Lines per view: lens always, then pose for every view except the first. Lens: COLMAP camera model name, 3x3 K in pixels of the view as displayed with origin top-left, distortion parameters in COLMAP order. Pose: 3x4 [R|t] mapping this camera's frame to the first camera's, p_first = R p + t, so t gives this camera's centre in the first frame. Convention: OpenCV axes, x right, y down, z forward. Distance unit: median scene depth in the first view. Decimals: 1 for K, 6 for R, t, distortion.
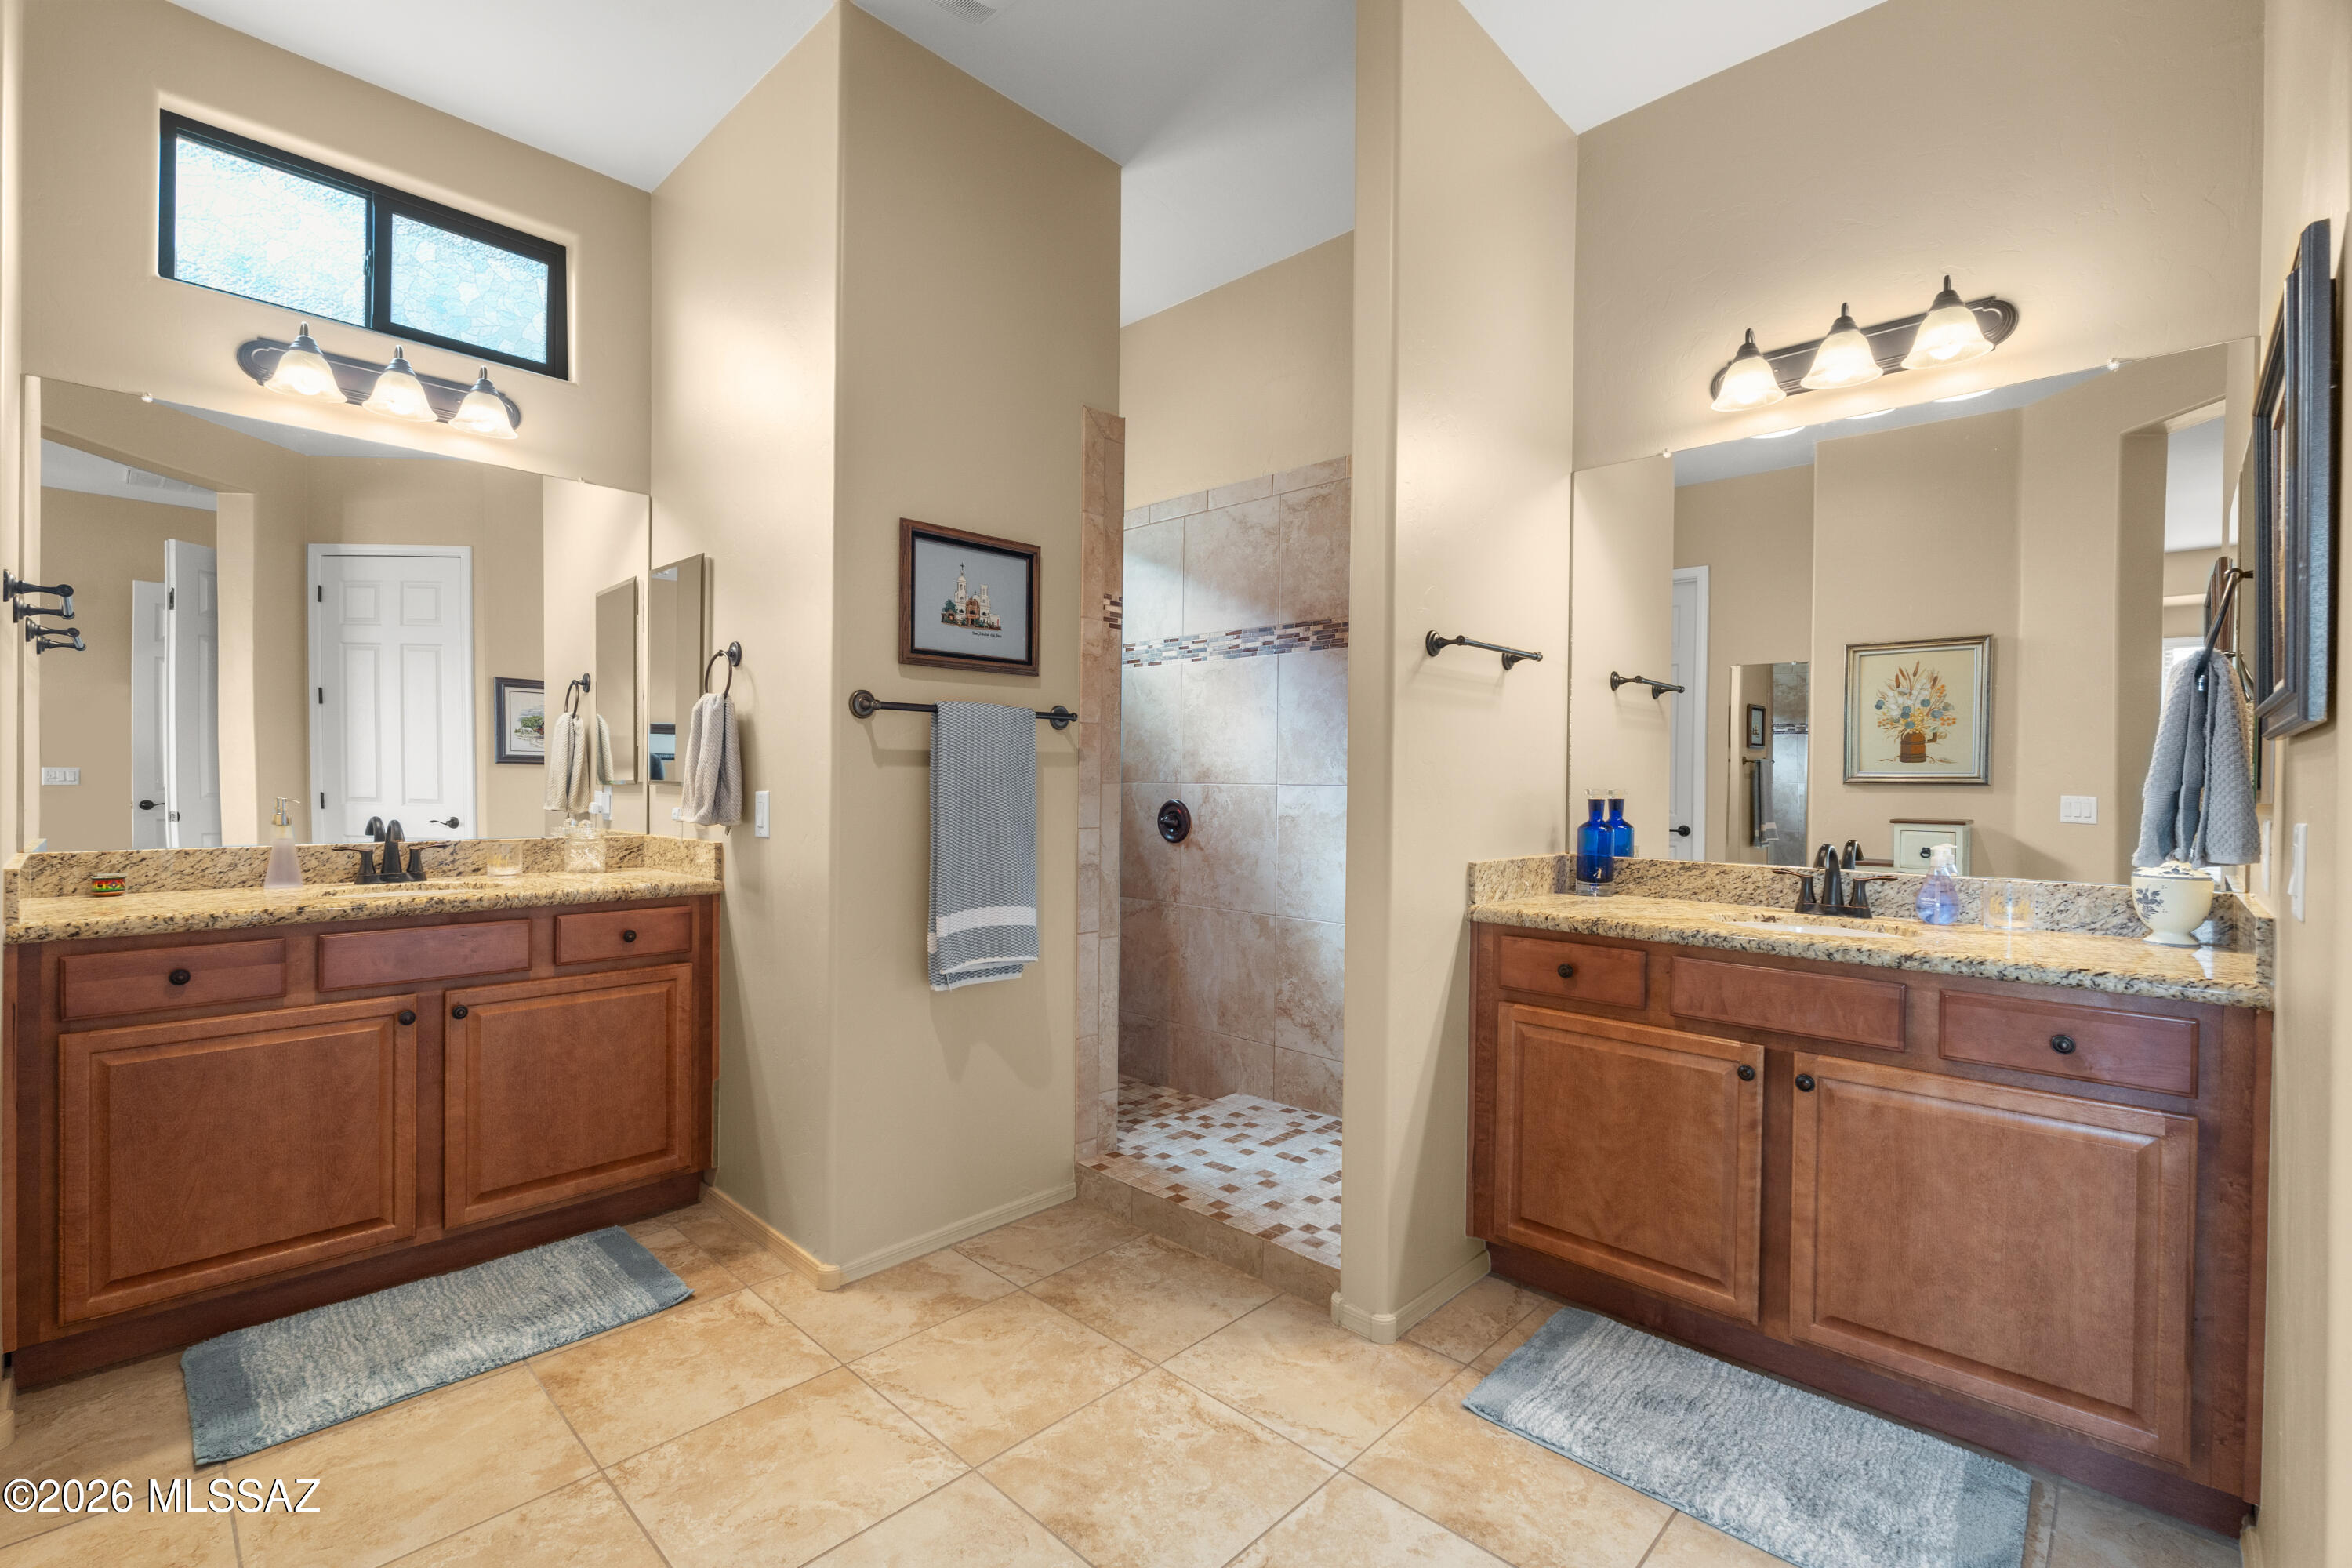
lens RADIAL K [[1026.9, 0, 1174.7], [0, 1026.9, 785.1], [0, 0, 1]] dist [-0.002255, 0.000006]
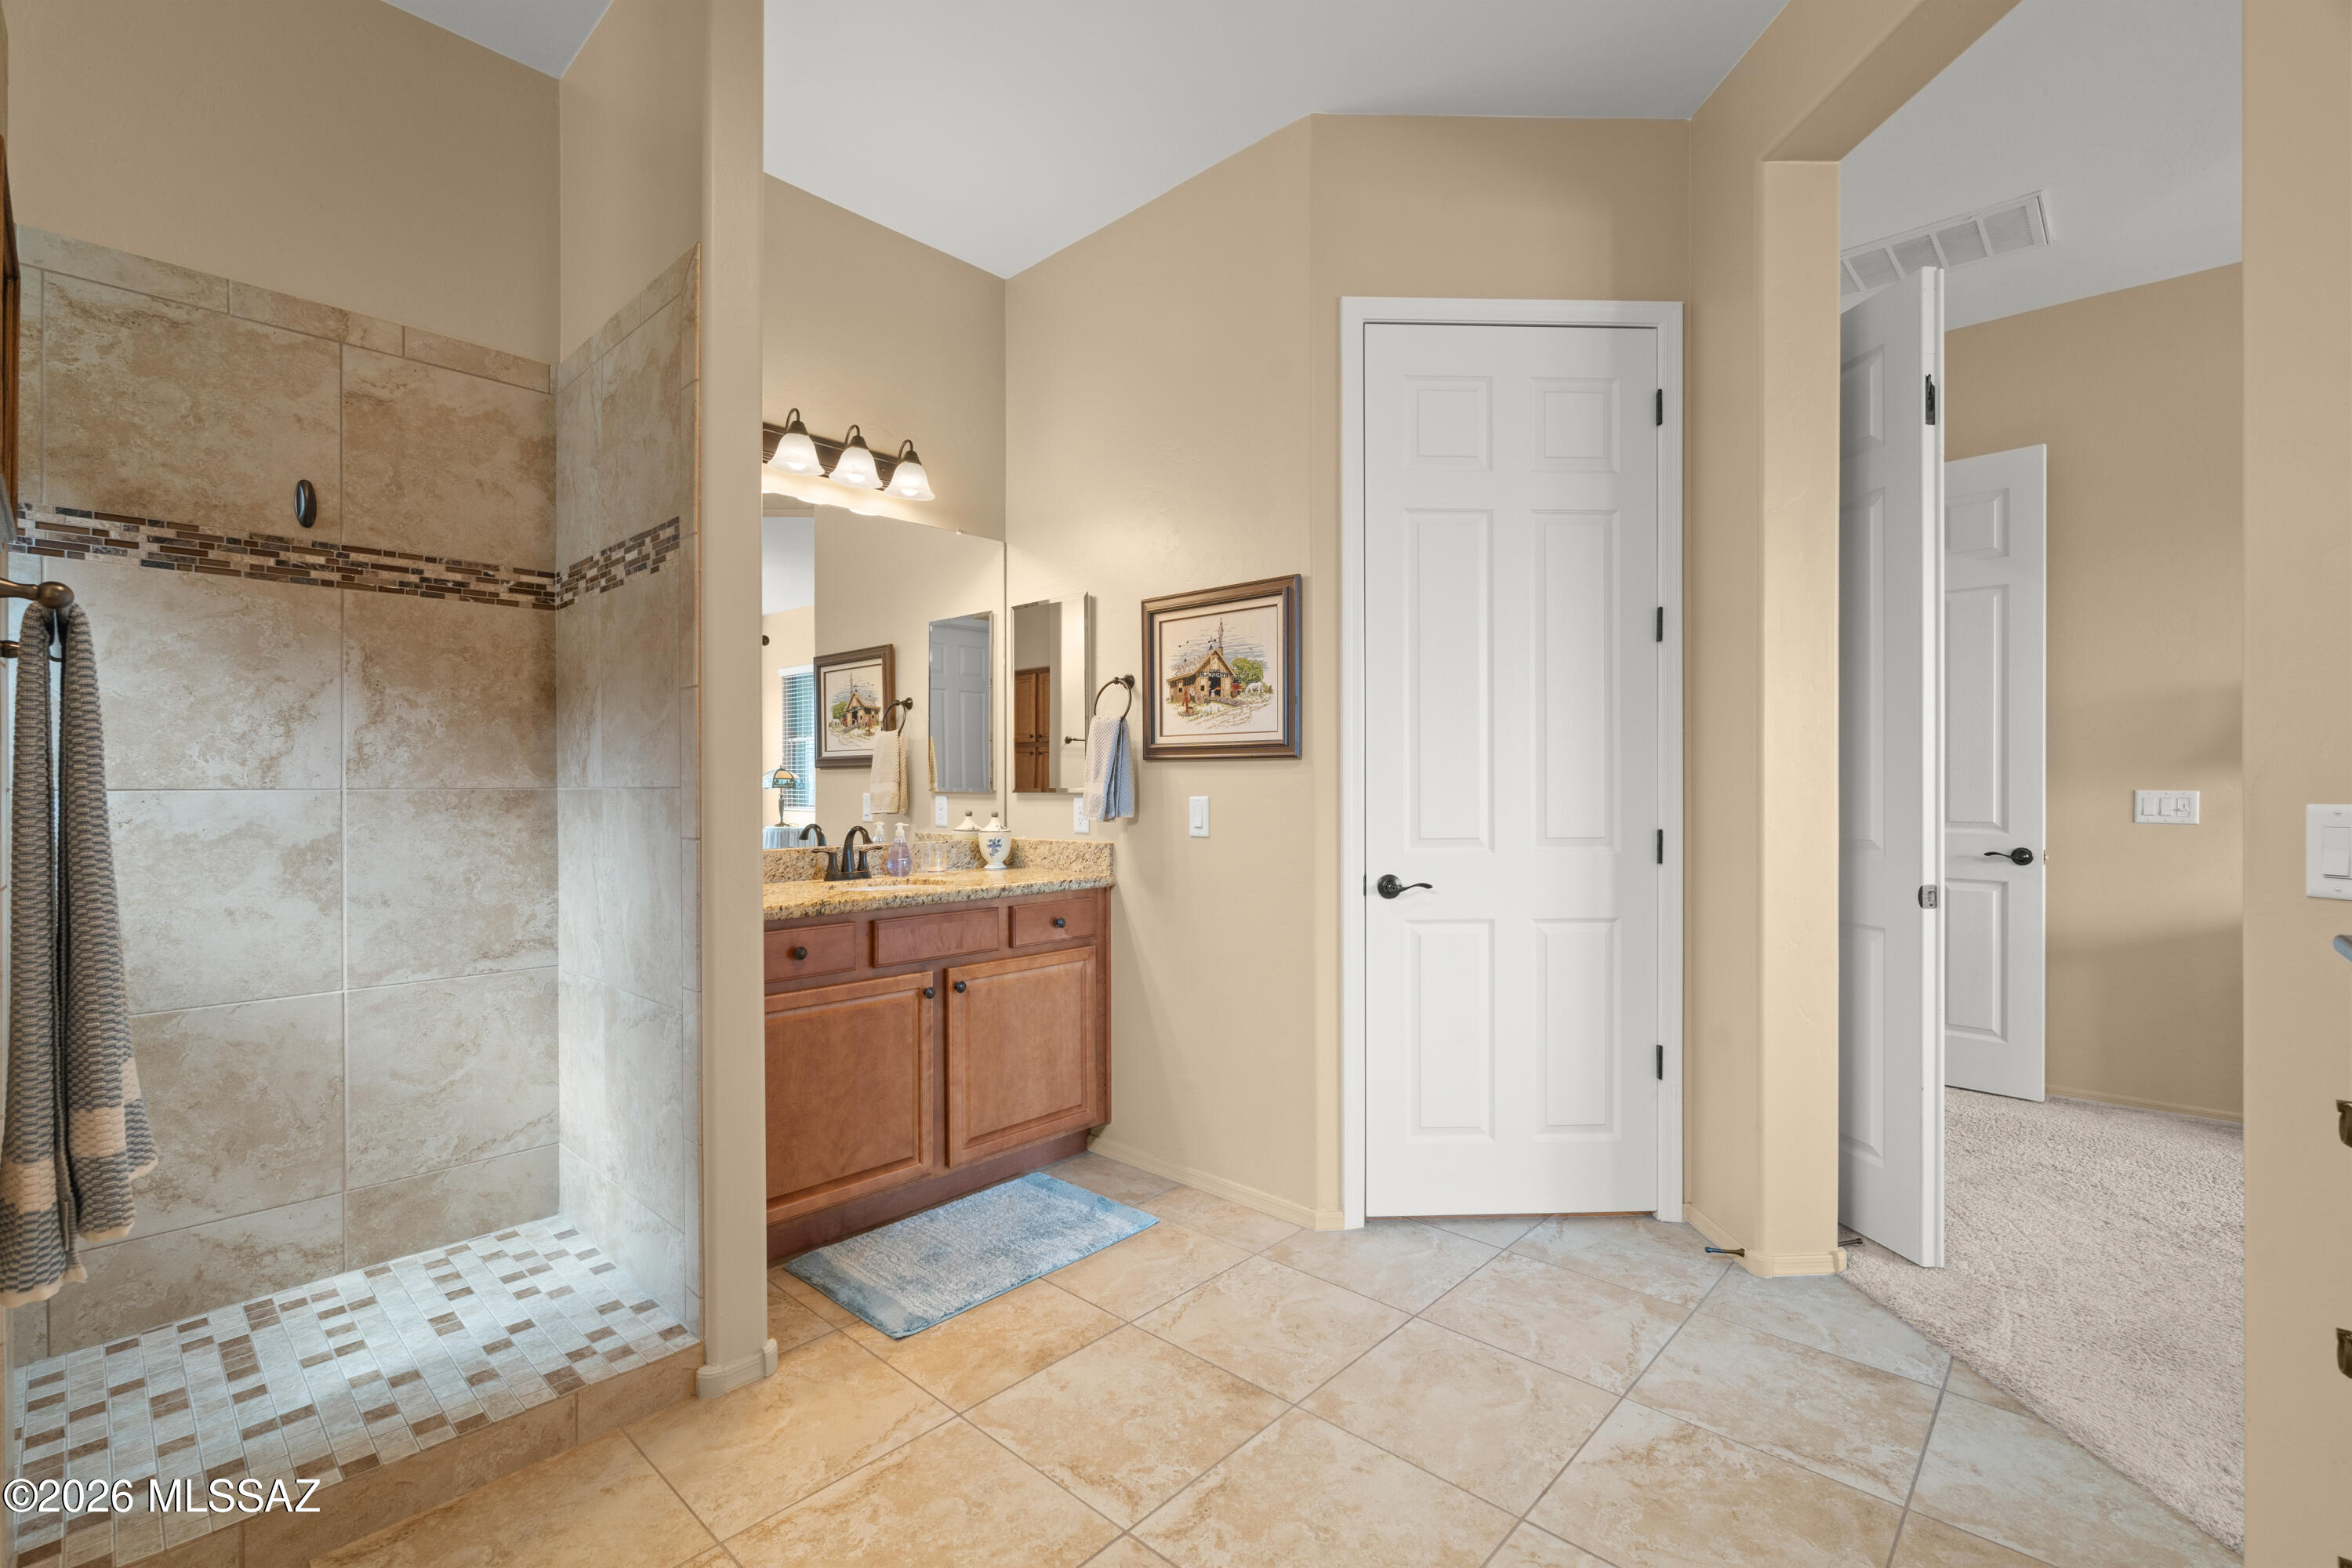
lens RADIAL K [[1026.9, 0, 1177.3], [0, 1026.9, 783.6], [0, 0, 1]] dist [-0.002255, 0.000006]
pose [[-0.015850, -0.010296, 0.999821, -0.726190], [0.005952, 0.999928, 0.010392, -0.009598], [-0.999857, 0.006116, -0.015788, 0.615568]]
